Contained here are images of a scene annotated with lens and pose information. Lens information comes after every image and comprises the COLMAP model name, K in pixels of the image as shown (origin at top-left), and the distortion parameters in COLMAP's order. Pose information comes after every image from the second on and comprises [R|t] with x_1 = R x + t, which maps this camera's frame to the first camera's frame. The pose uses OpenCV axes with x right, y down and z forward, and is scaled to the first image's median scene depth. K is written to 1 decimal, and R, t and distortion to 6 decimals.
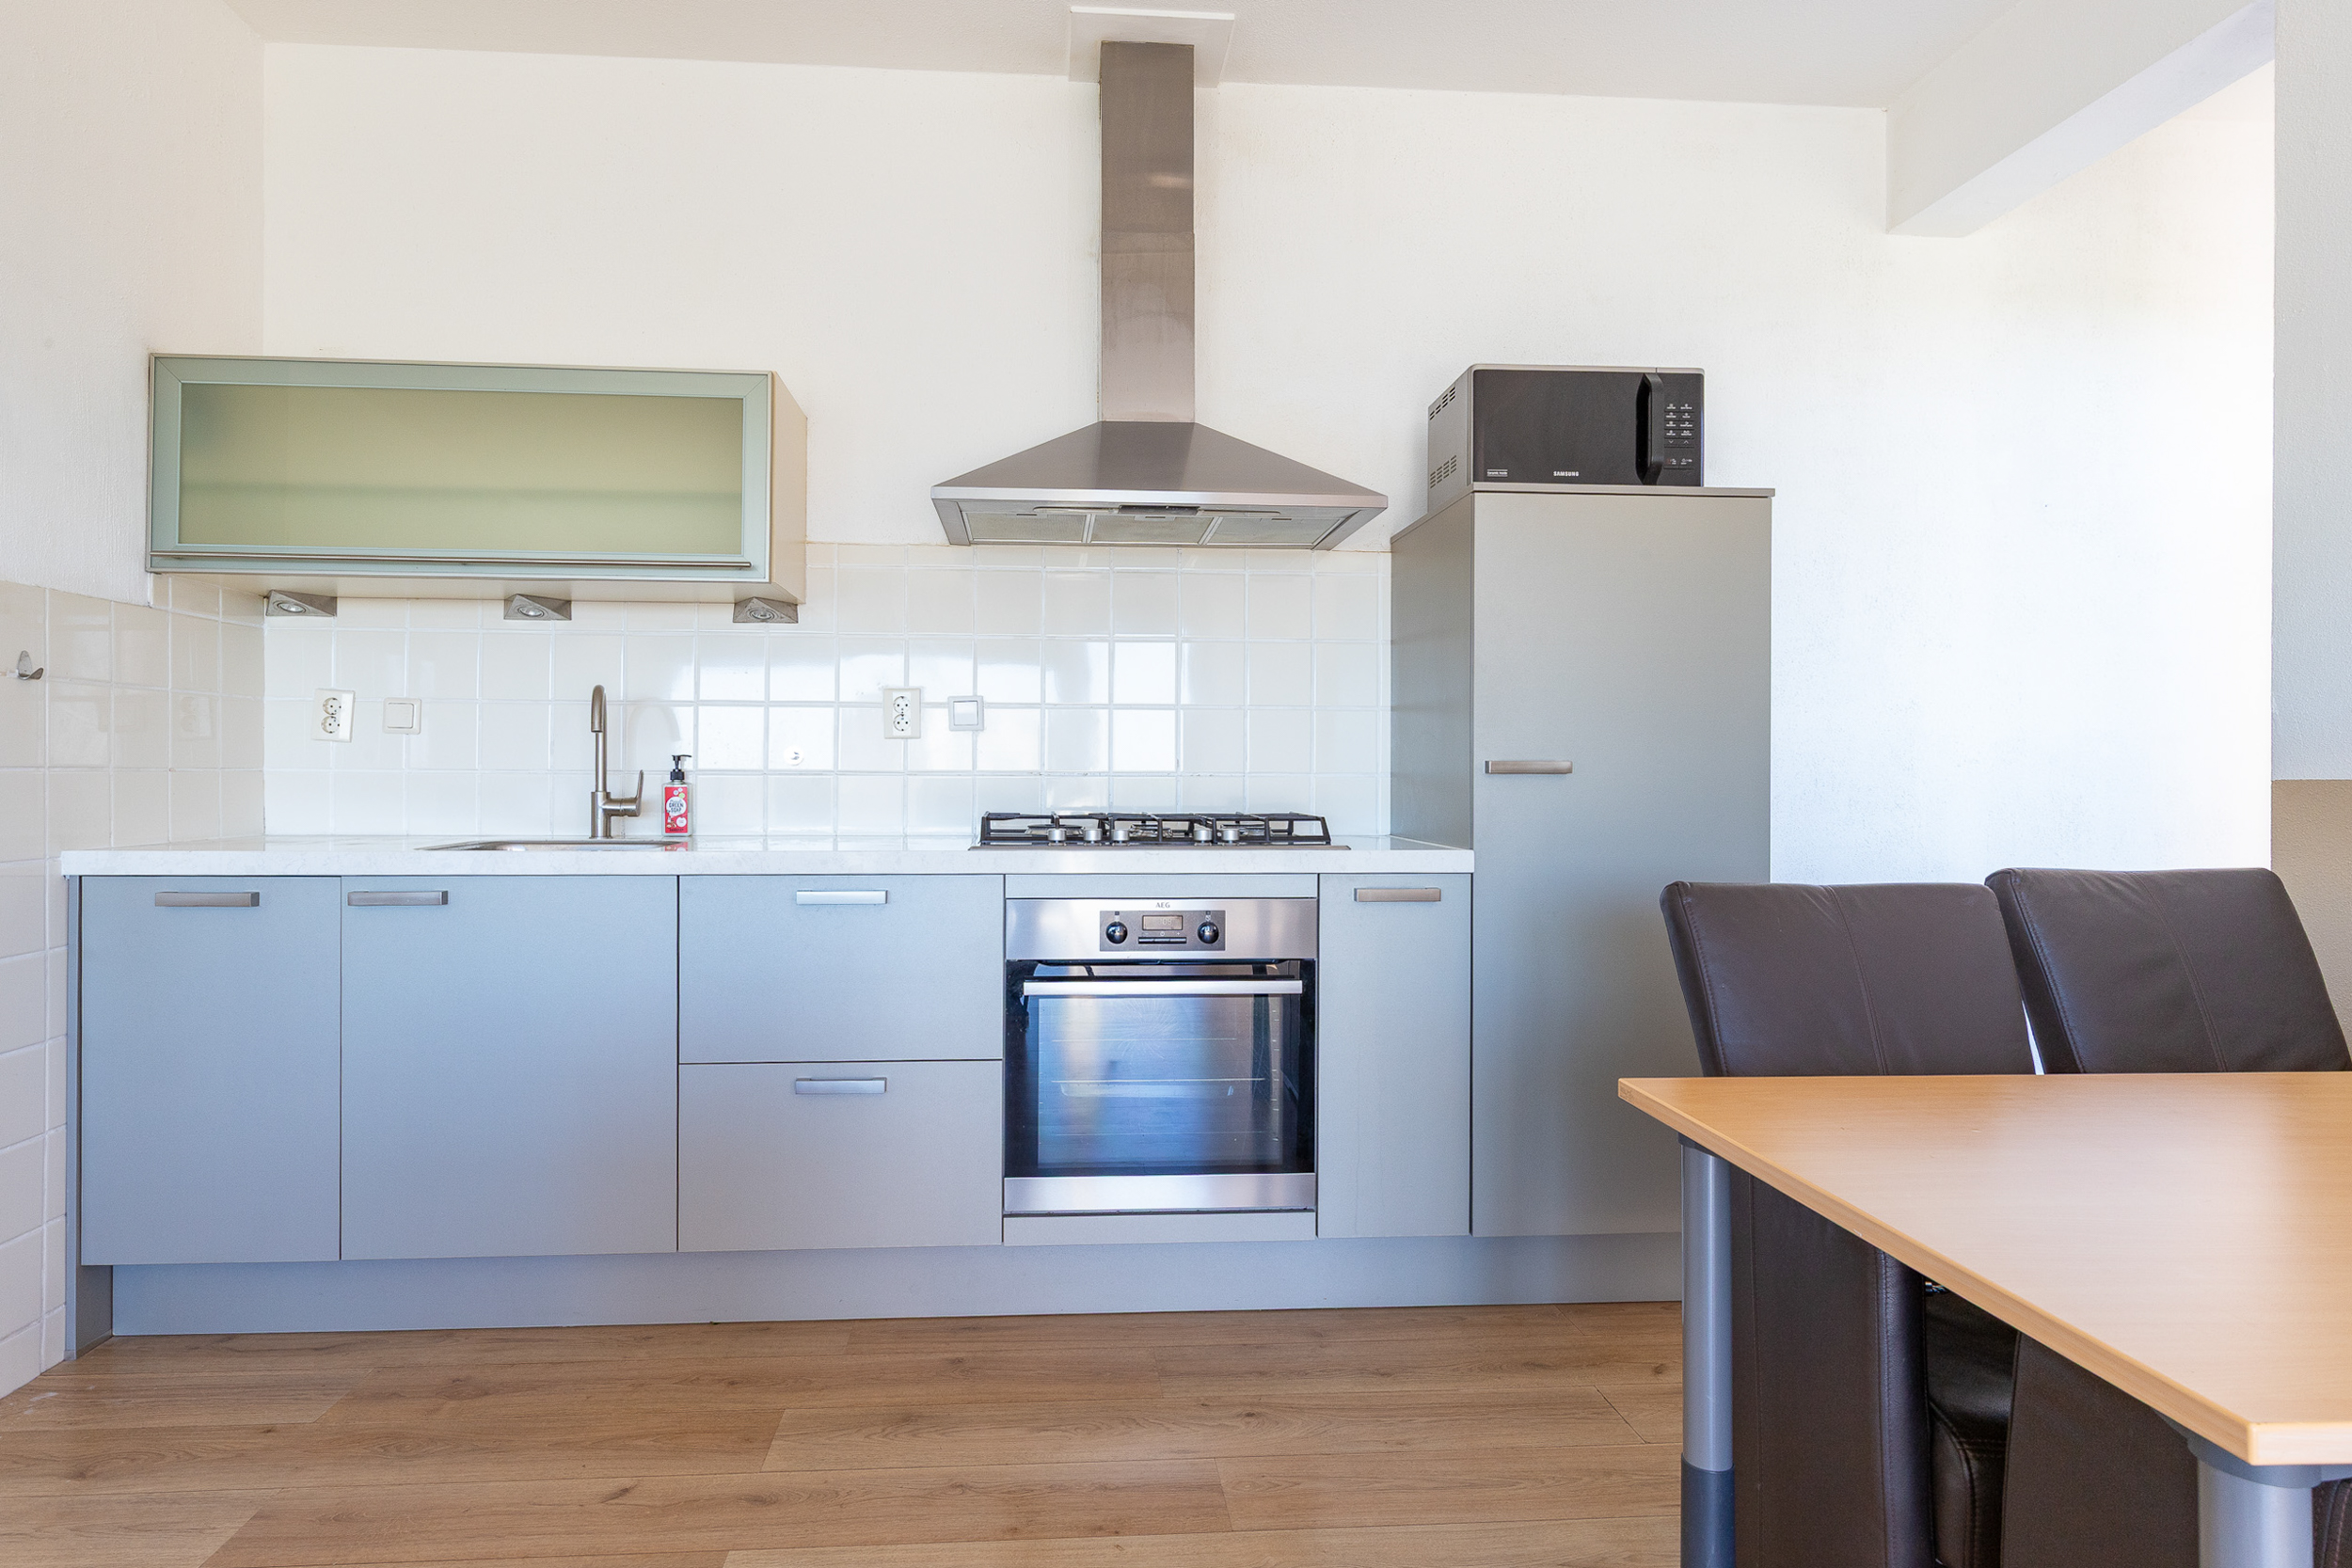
lens RADIAL K [[1282.3, 0, 1139.8], [0, 1282.3, 782.4], [0, 0, 1]] dist [-0.000651, 0.000588]
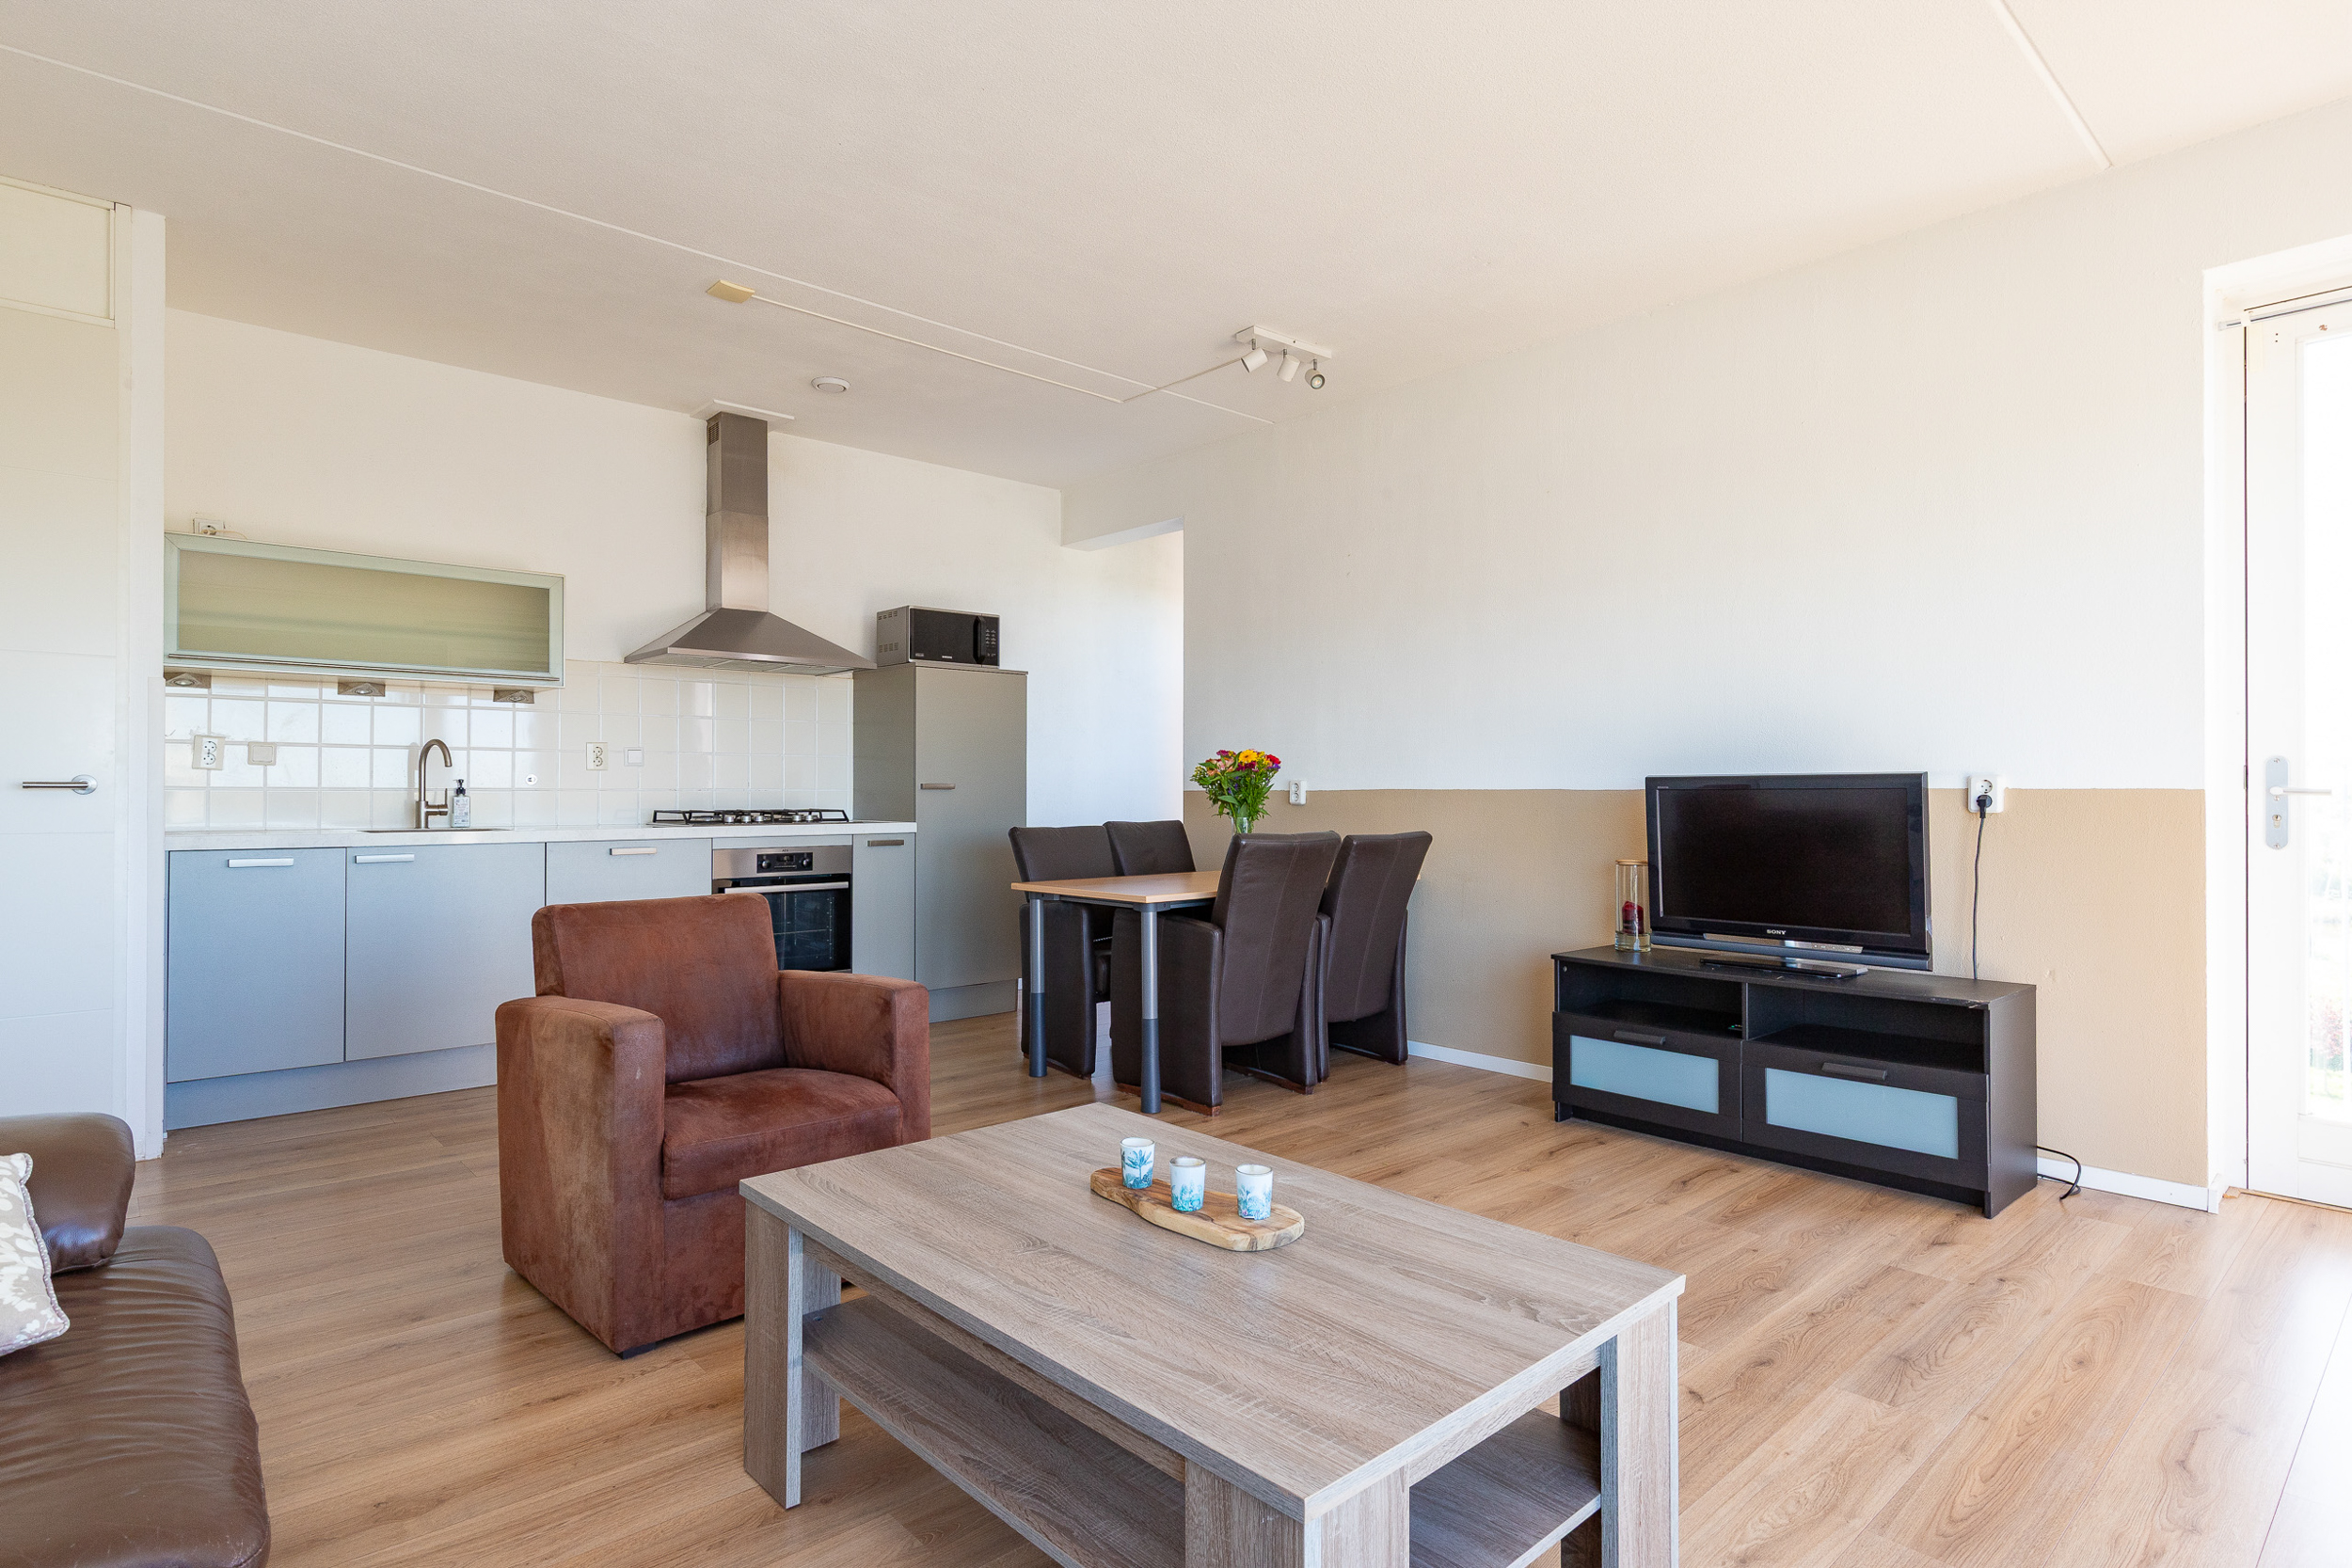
lens RADIAL K [[1236.1, 0, 1175.7], [0, 1236.1, 772.5], [0, 0, 1]] dist [0.002896, -0.000395]
pose [[0.792534, 0.005222, 0.609805, -0.680779], [0.005205, 0.999869, -0.015328, -0.000305], [-0.609805, 0.015322, 0.792403, -0.979846]]
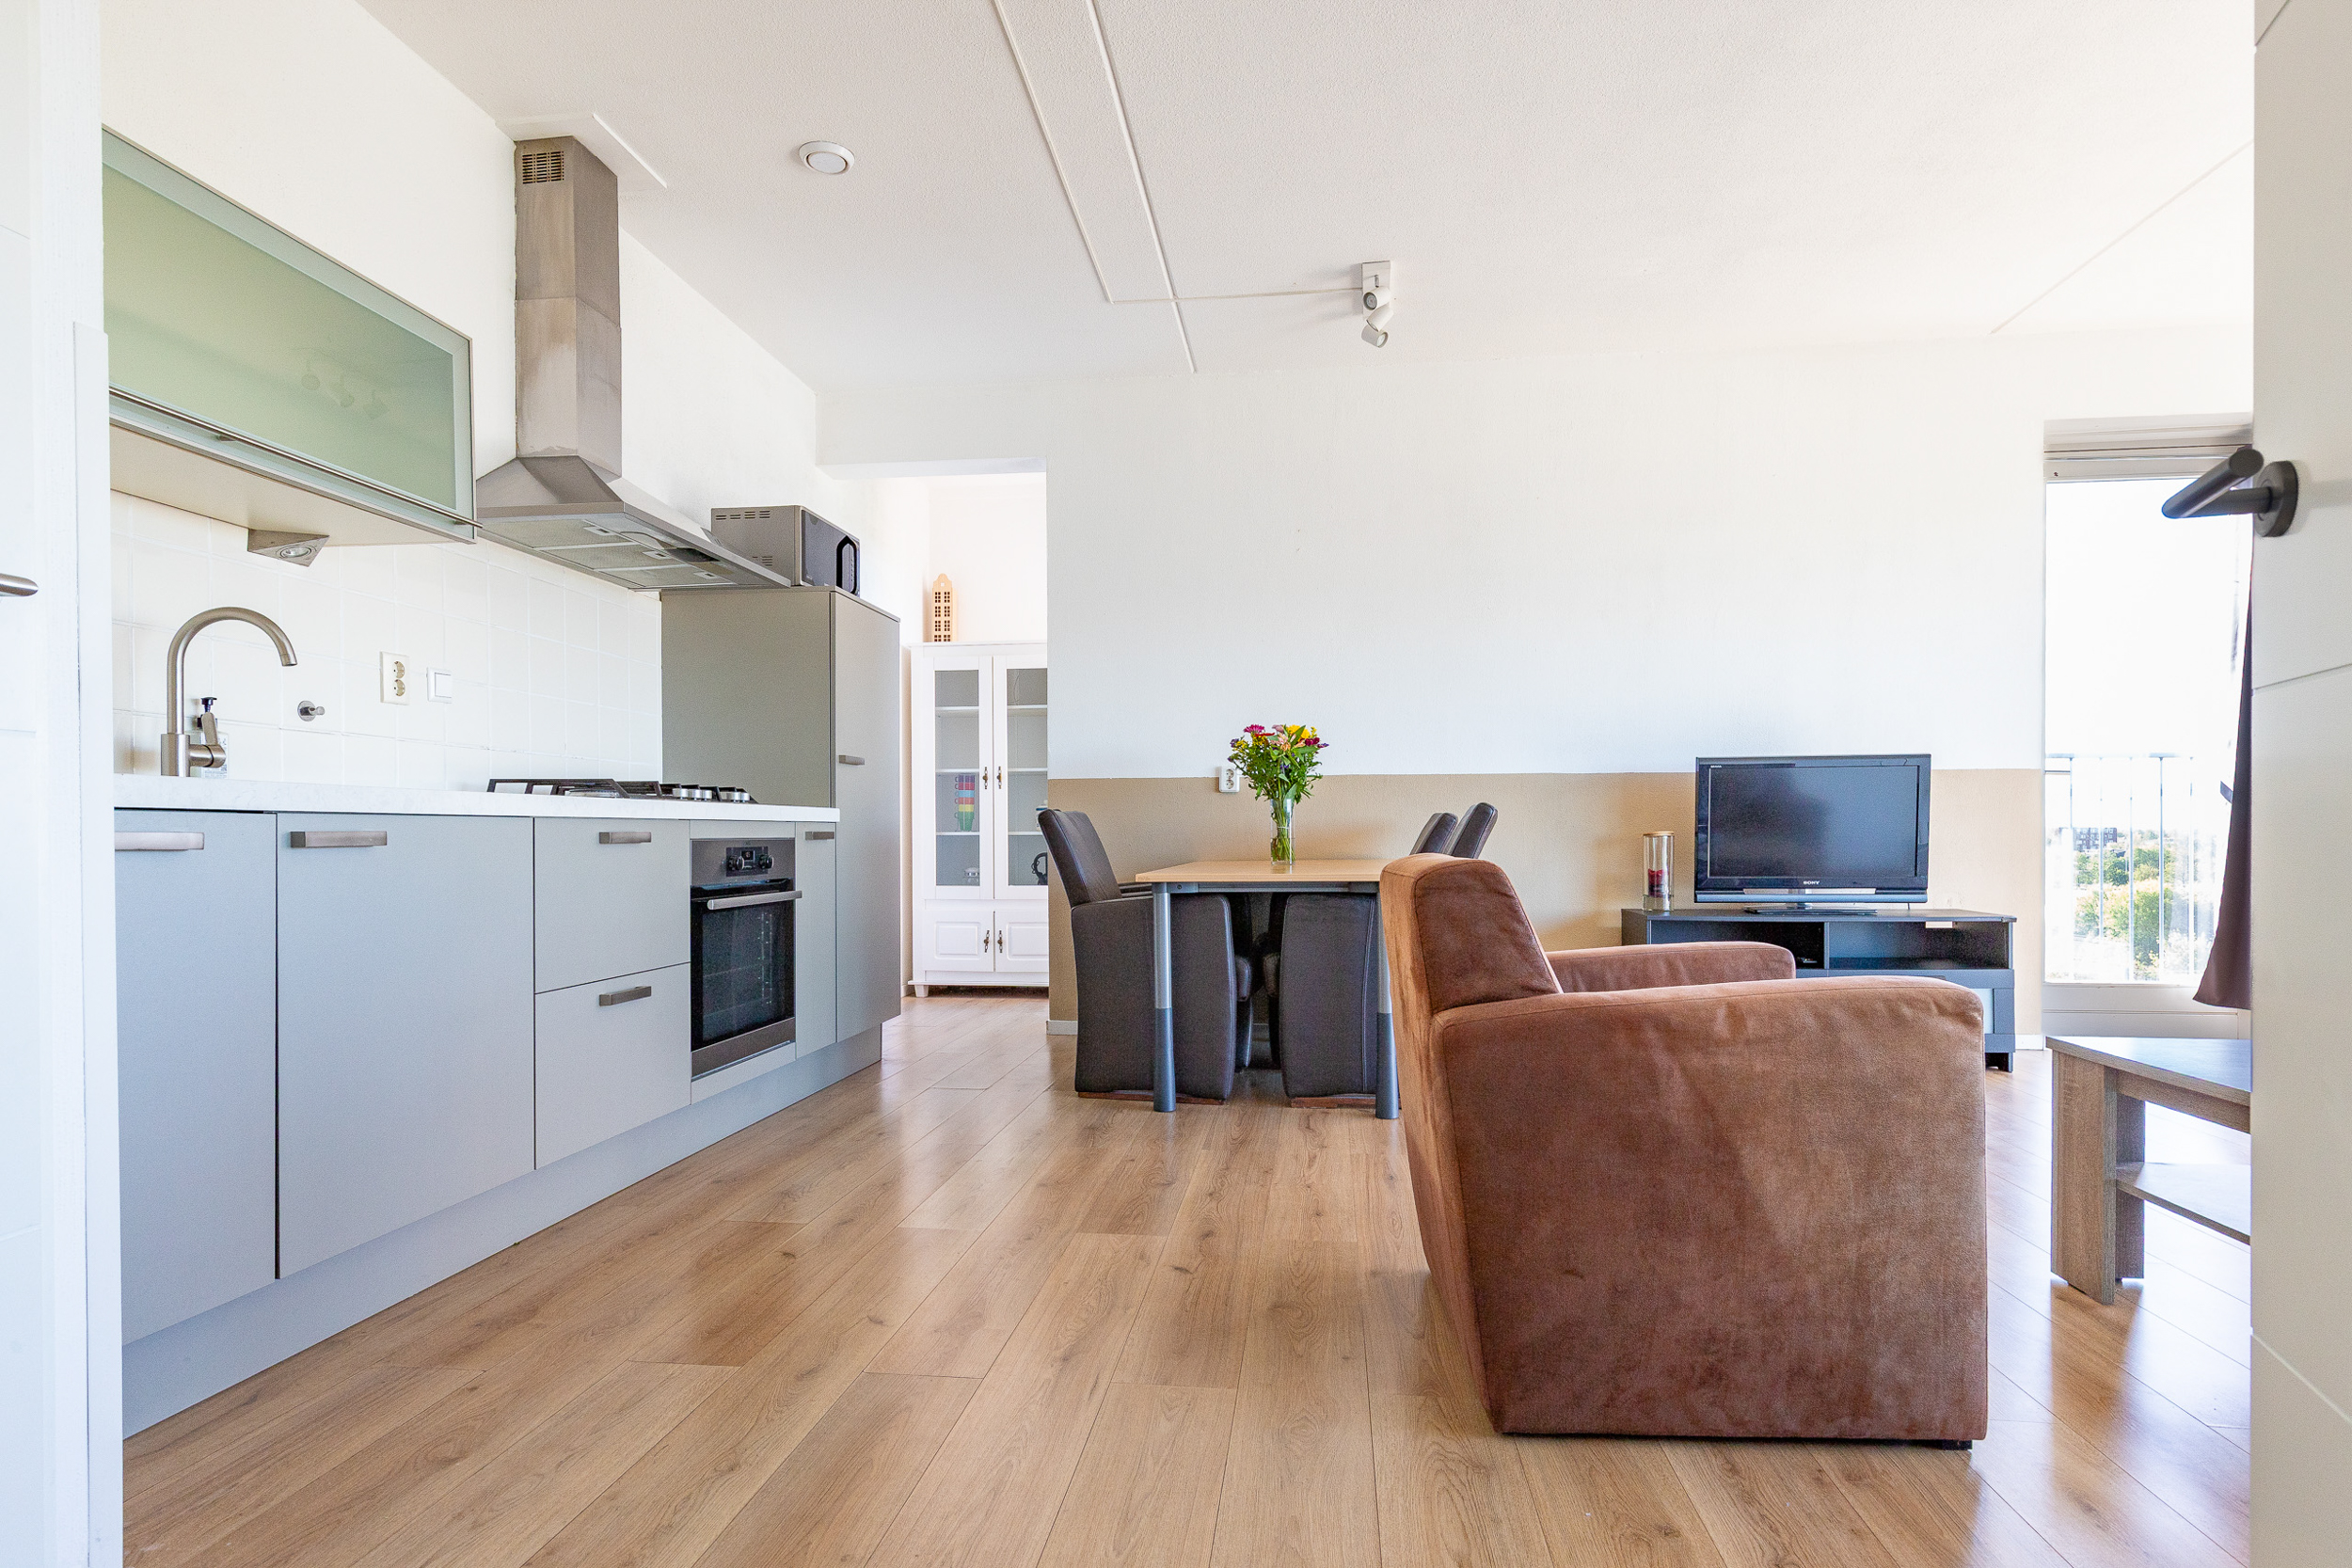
lens RADIAL K [[1236.1, 0, 1173.2], [0, 1236.1, 841.6], [0, 0, 1]] dist [0.002896, -0.000395]
pose [[0.193957, -0.011526, 0.980942, -1.157384], [0.008896, 0.999911, 0.009990, 0.079132], [-0.980970, 0.006789, 0.194042, 0.250509]]
